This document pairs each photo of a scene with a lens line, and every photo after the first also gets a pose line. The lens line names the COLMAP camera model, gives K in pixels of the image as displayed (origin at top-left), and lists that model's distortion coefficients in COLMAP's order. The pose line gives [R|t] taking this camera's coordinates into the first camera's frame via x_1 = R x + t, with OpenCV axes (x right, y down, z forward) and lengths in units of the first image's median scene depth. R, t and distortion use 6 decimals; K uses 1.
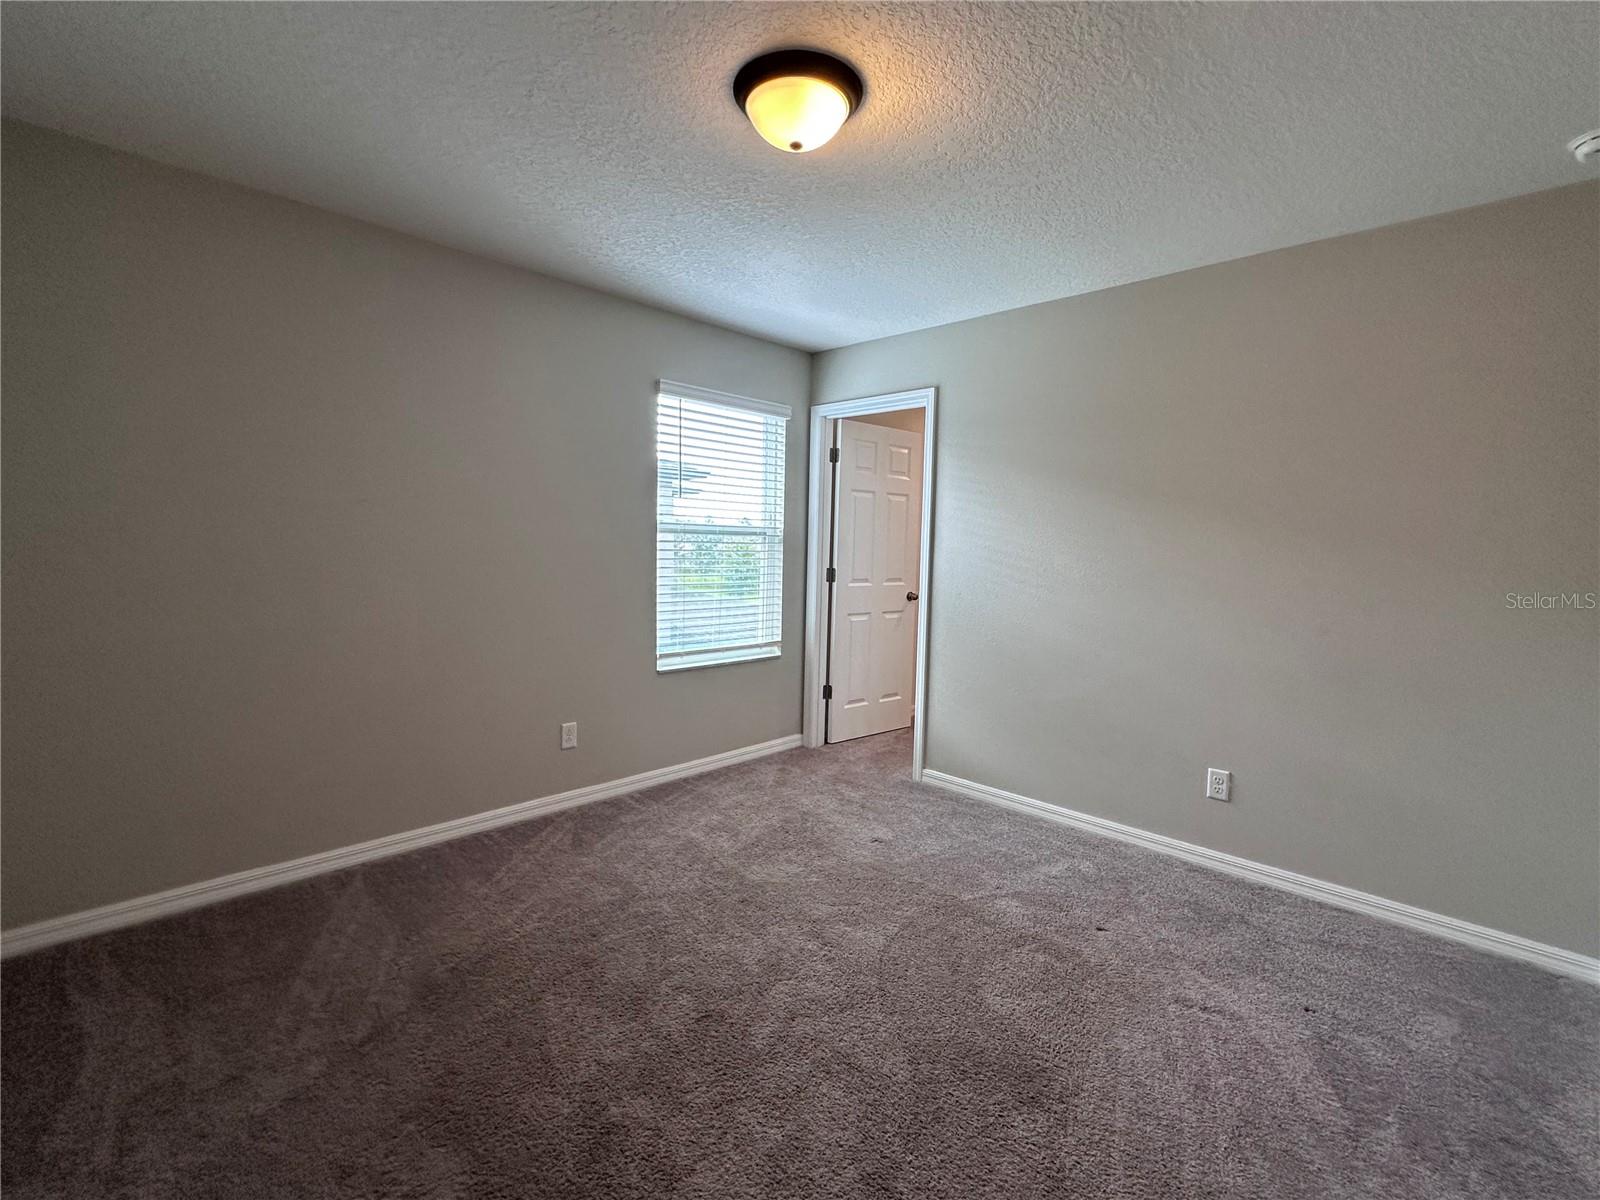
lens RADIAL K [[717.4, 0, 795.5], [0, 717.4, 595.1], [0, 0, 1]] dist [-0.003617, -0.000093]
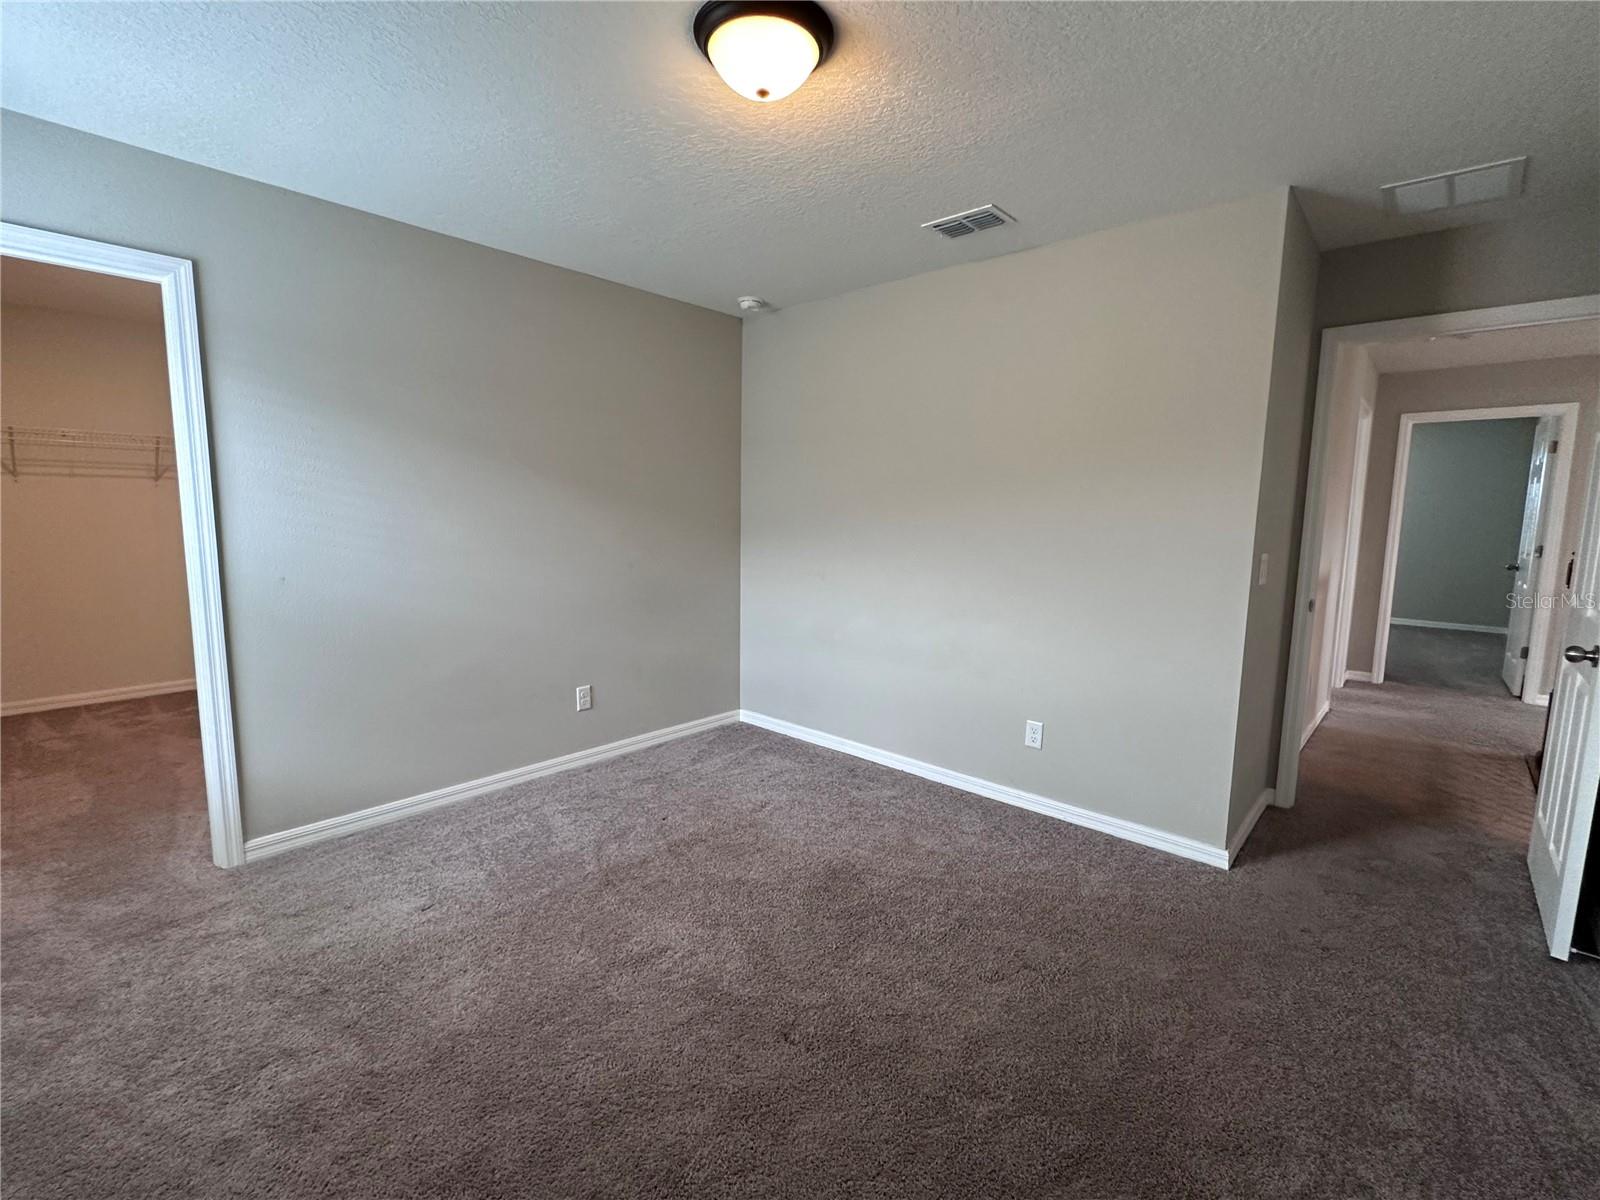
lens RADIAL K [[717.4, 0, 795.5], [0, 717.4, 595.1], [0, 0, 1]] dist [-0.003617, -0.000093]
pose [[-0.037239, -0.145575, 0.988646, -0.626789], [0.060498, 0.987189, 0.147639, -0.075606], [-0.997473, 0.065309, -0.027955, 0.637878]]
